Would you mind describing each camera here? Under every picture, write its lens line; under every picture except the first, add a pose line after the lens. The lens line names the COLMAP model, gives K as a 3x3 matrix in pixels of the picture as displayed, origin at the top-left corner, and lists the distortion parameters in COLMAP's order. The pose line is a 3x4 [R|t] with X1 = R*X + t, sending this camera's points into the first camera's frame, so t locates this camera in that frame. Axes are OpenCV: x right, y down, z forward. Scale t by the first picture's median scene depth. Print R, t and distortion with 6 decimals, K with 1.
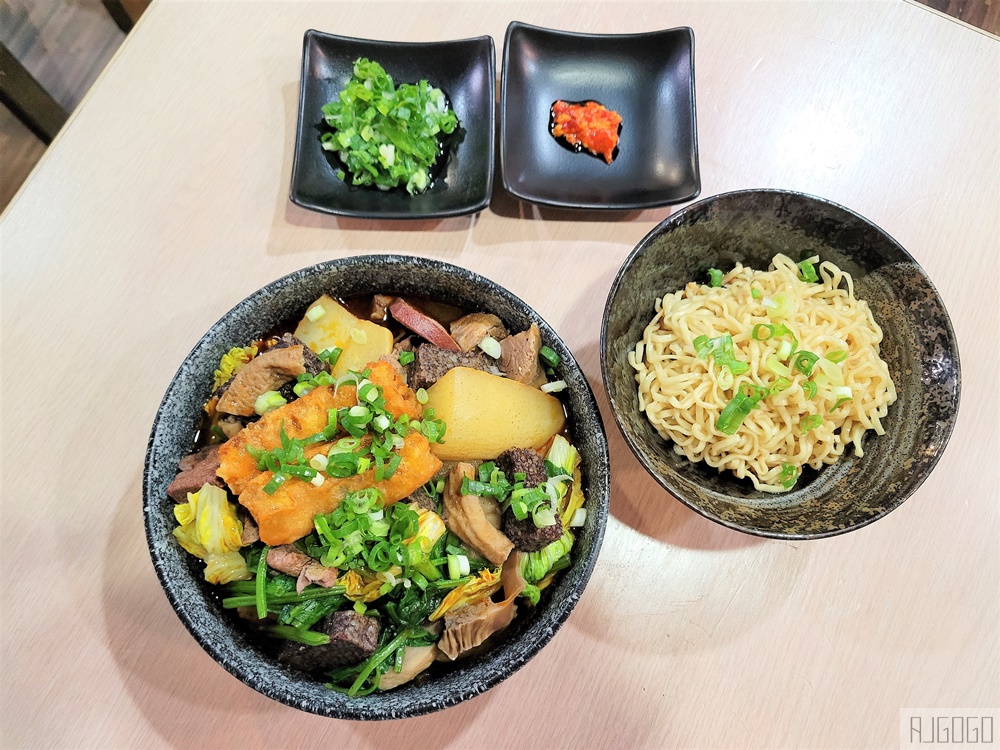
lens RADIAL K [[772.9, 0, 500.0], [0, 772.9, 375.0], [0, 0, 1]] dist [0.052172, 0.000331]
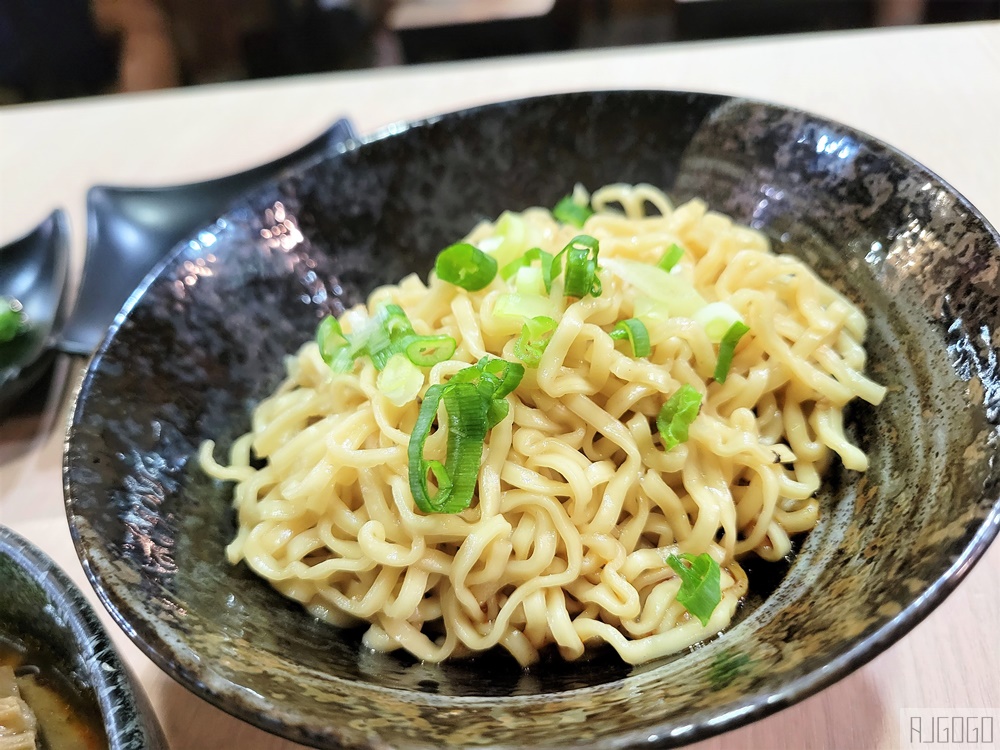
lens RADIAL K [[821.3, 0, 500.0], [0, 821.3, 375.0], [0, 0, 1]] dist [-0.030286, 0.002433]
pose [[0.941933, -0.323768, 0.089090, 0.292247], [0.316974, 0.769667, -0.554203, 0.226358], [0.110864, 0.550261, 0.827600, 0.665908]]
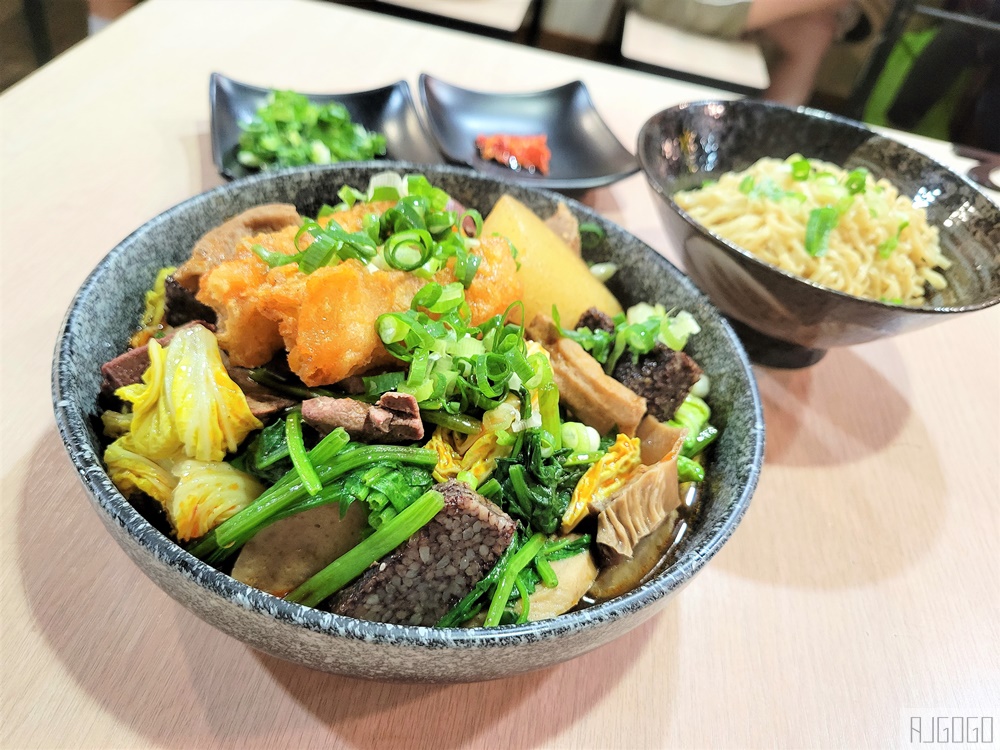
lens RADIAL K [[767.8, 0, 500.0], [0, 767.8, 375.0], [0, 0, 1]] dist [0.002660, 0.003197]
pose [[0.943149, -0.114101, 0.312171, -0.309816], [0.259459, 0.839759, -0.476955, 0.484510], [-0.207727, 0.530835, 0.821623, 0.440657]]
